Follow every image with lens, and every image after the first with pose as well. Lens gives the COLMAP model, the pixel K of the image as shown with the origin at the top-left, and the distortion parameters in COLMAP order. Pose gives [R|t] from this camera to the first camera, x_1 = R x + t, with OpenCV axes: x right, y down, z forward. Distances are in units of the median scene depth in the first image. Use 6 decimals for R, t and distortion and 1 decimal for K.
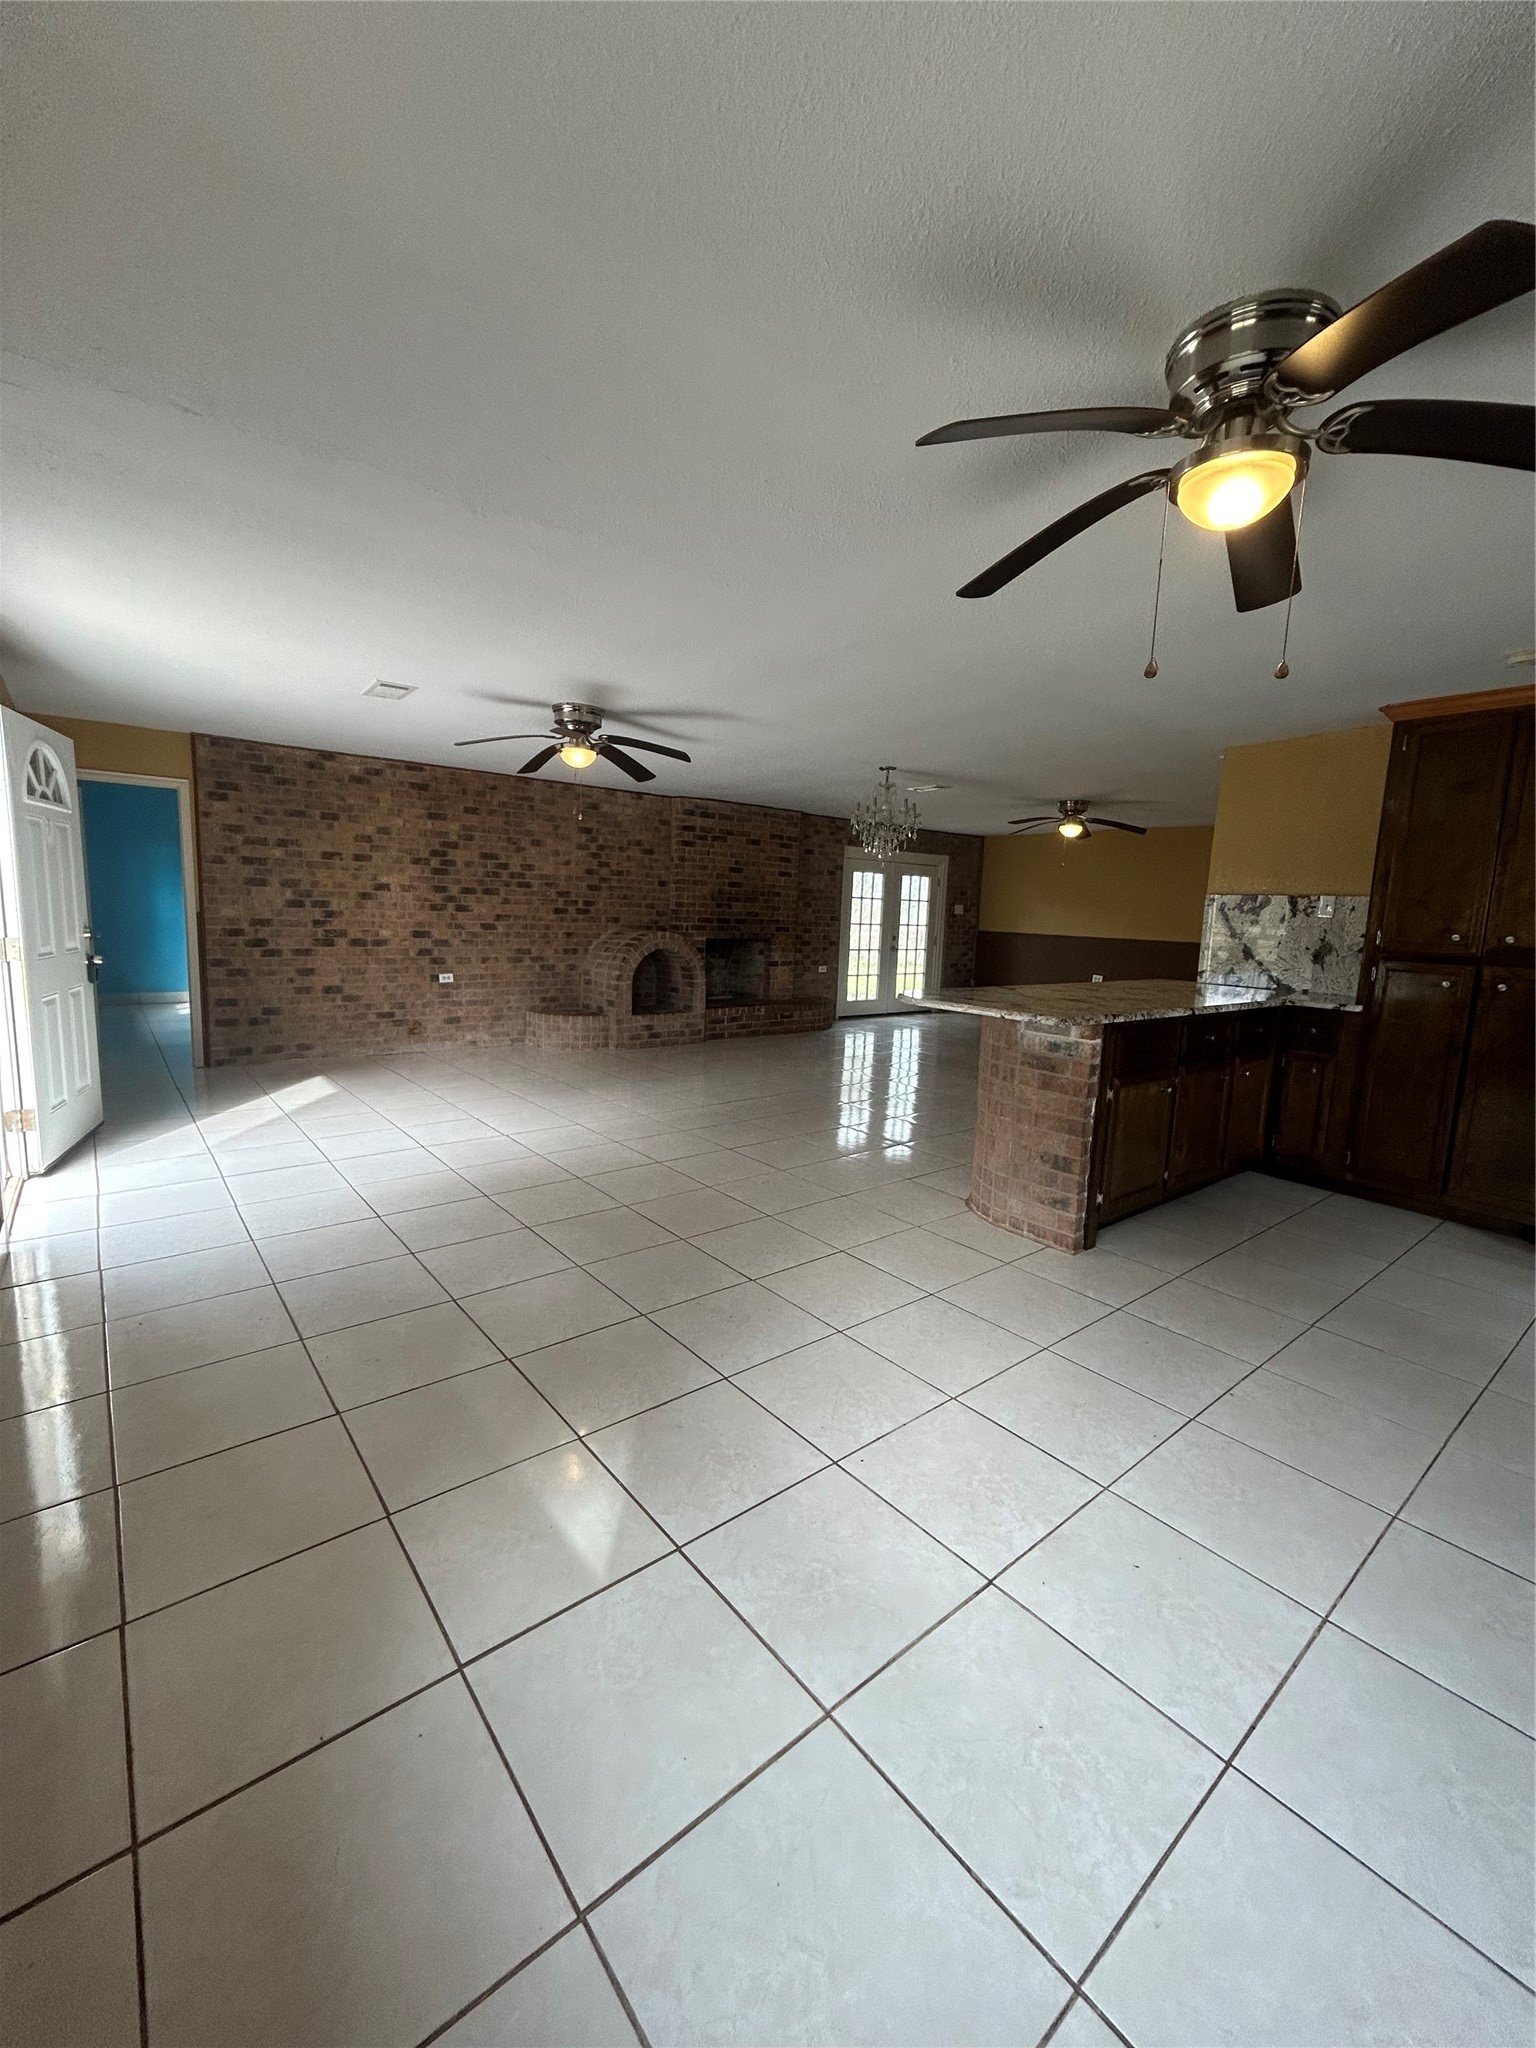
lens RADIAL K [[830.4, 0, 759.7], [0, 830.4, 1024.7], [0, 0, 1]] dist [-0.003708, 0.000622]
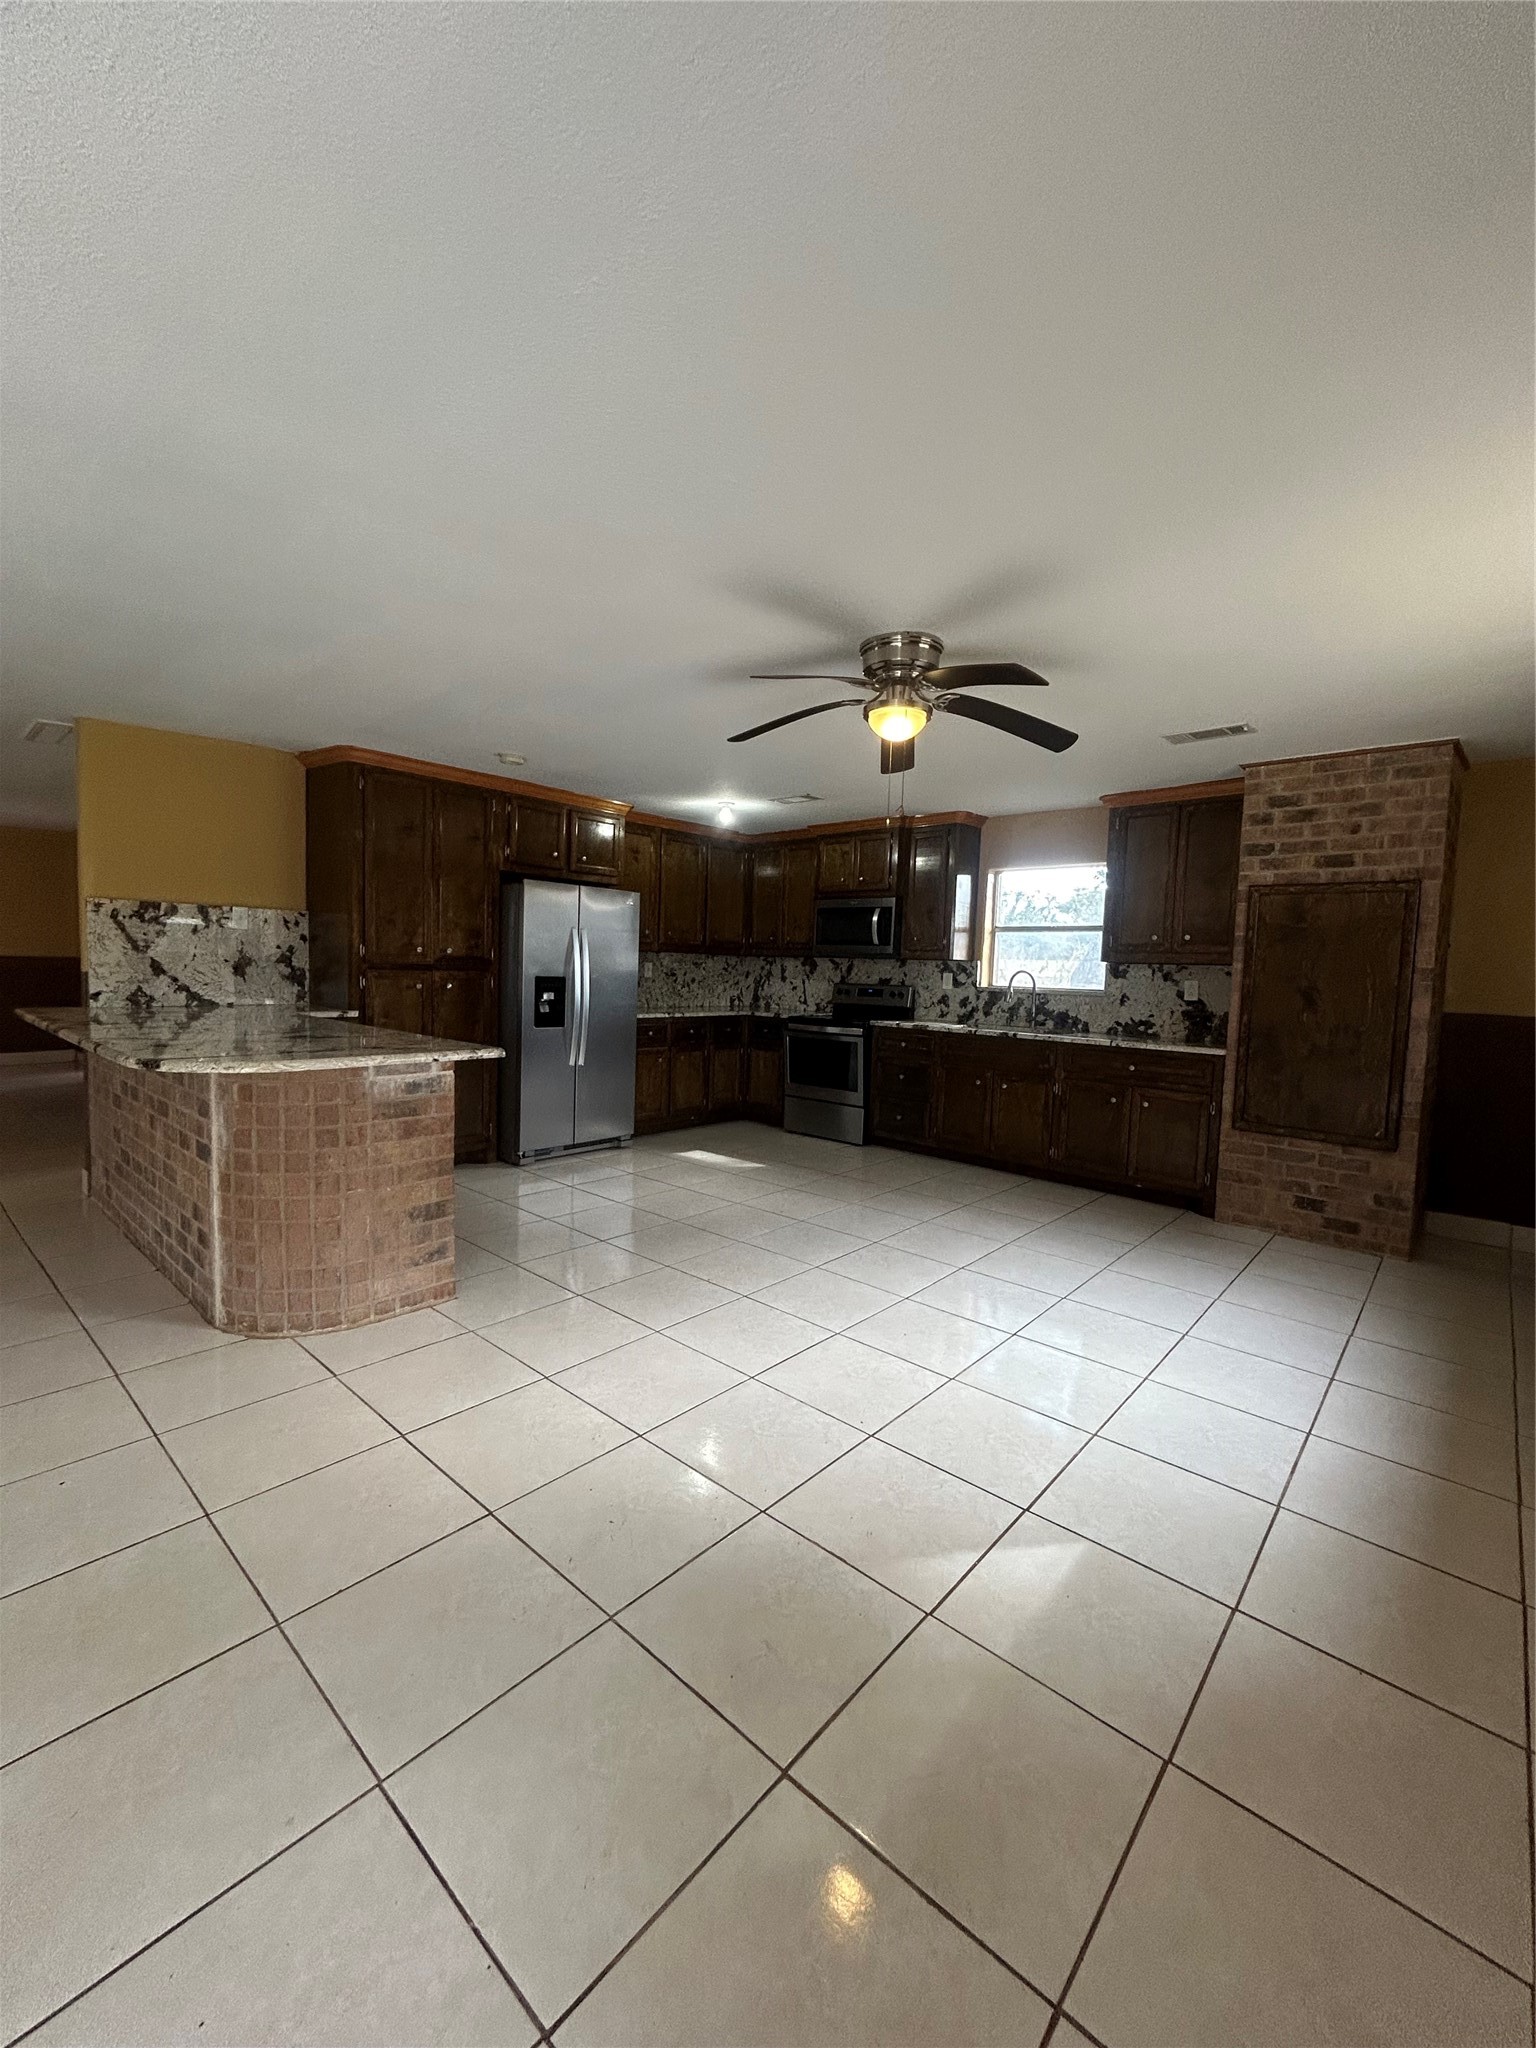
lens RADIAL K [[830.4, 0, 772.5], [0, 830.4, 1028.2], [0, 0, 1]] dist [-0.003708, 0.000622]
pose [[-0.165704, -0.118291, 0.979055, -0.250682], [0.096891, 0.986024, 0.135532, -0.052252], [-0.981404, 0.117320, -0.151927, 0.331735]]
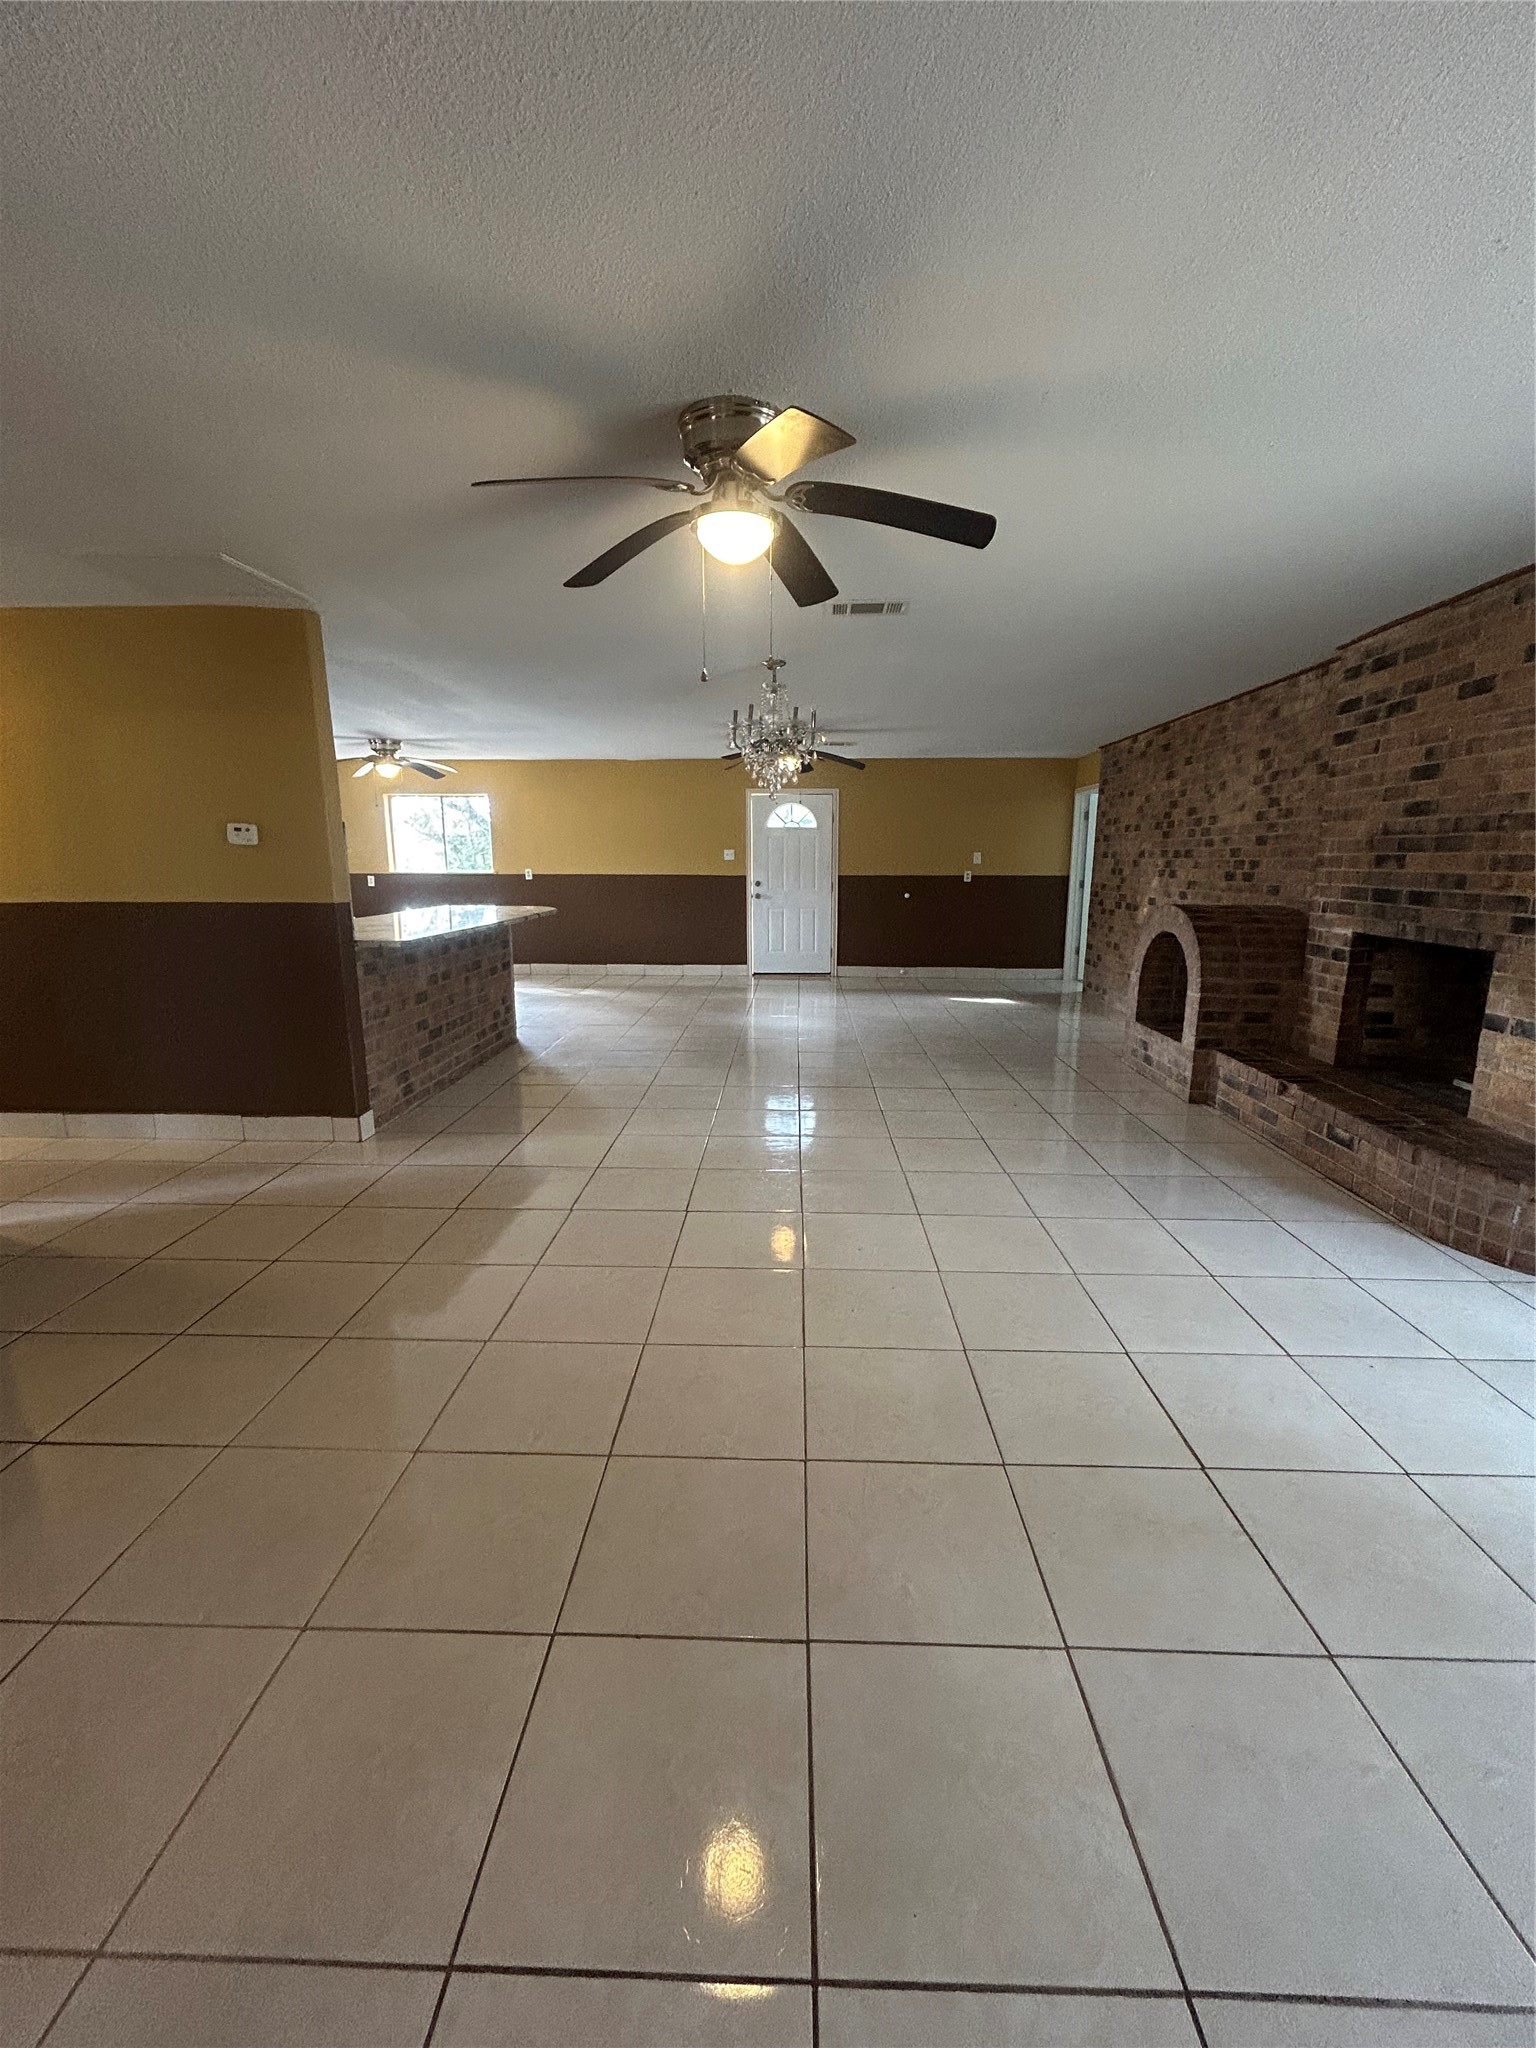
lens RADIAL K [[830.4, 0, 771.5], [0, 830.4, 1025.7], [0, 0, 1]] dist [-0.003708, 0.000622]
pose [[-0.652032, 0.112701, -0.749769, 0.595388], [-0.130553, 0.957432, 0.257450, -0.152612], [0.746867, 0.265750, -0.609562, 1.226006]]
